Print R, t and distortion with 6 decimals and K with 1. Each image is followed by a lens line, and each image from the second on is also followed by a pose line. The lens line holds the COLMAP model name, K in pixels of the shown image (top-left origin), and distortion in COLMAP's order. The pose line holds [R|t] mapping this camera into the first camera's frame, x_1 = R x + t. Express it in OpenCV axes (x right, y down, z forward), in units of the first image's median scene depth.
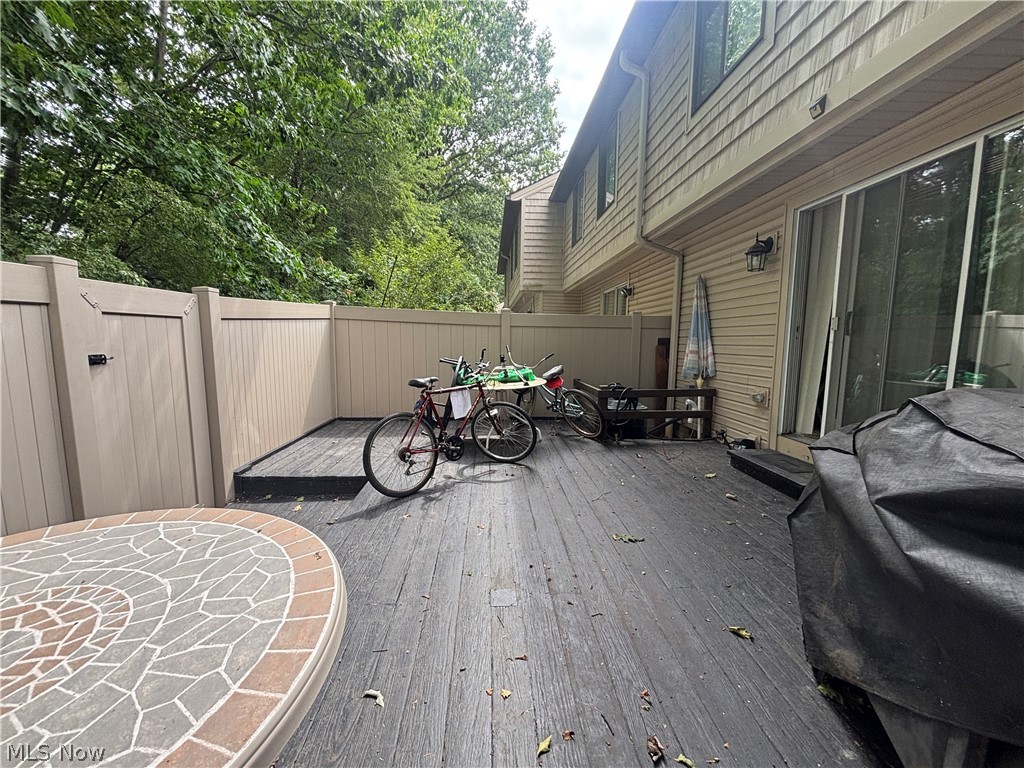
lens RADIAL K [[409.2, 0, 512.0], [0, 409.2, 384.0], [0, 0, 1]] dist [-0.002420, 0.000729]
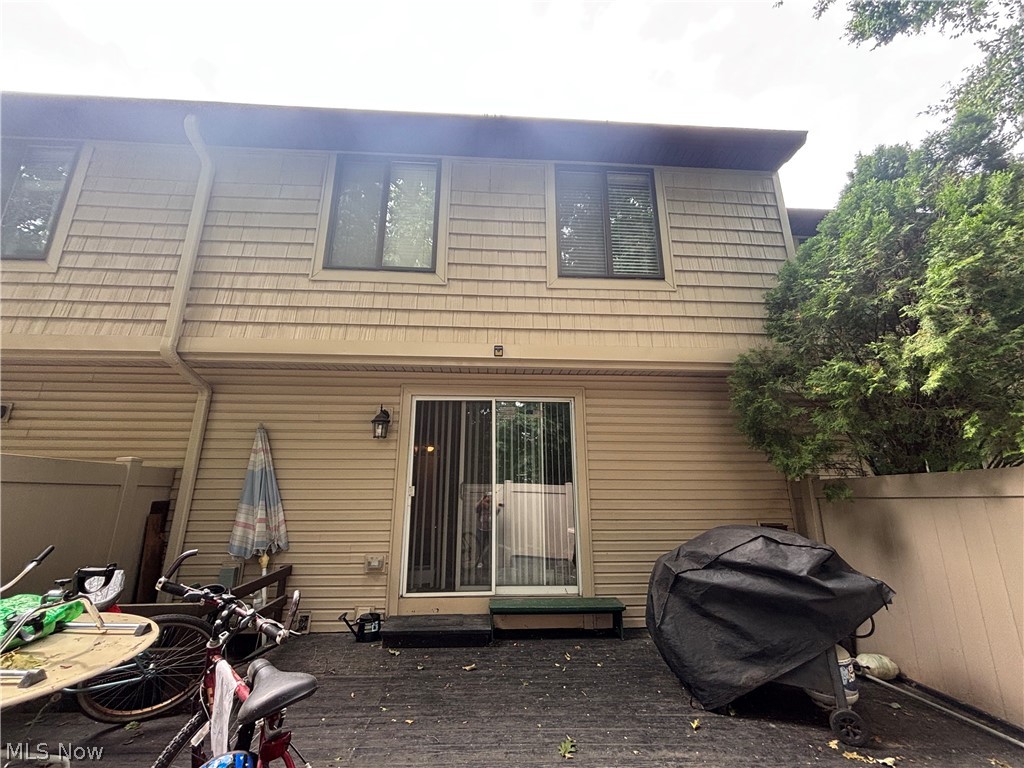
lens RADIAL K [[409.2, 0, 512.0], [0, 409.2, 384.0], [0, 0, 1]] dist [-0.002420, 0.000729]
pose [[0.004628, 0.248543, 0.968610, -0.508873], [0.108015, 0.962829, -0.247576, -0.115252], [-0.994139, 0.105770, -0.022391, 0.699023]]
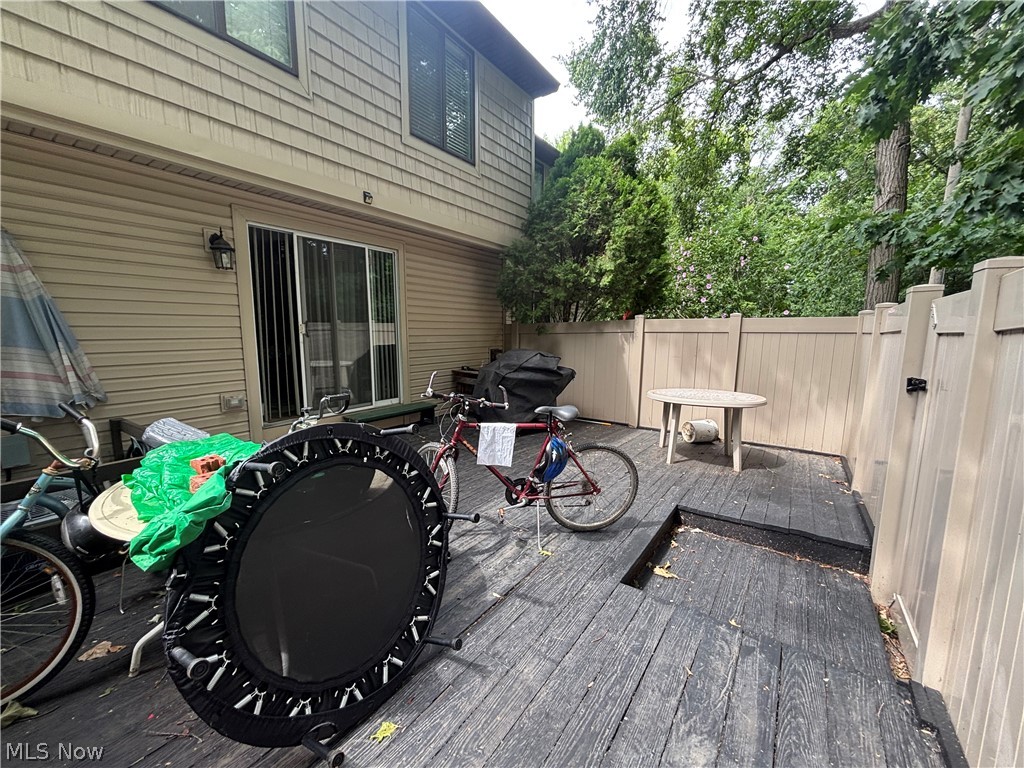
lens RADIAL K [[409.2, 0, 512.0], [0, 409.2, 384.0], [0, 0, 1]] dist [-0.002420, 0.000729]
pose [[-0.781389, -0.094217, 0.616891, -0.539171], [0.057398, 0.973496, 0.221385, -0.201193], [-0.621399, 0.208397, -0.755271, 1.429255]]
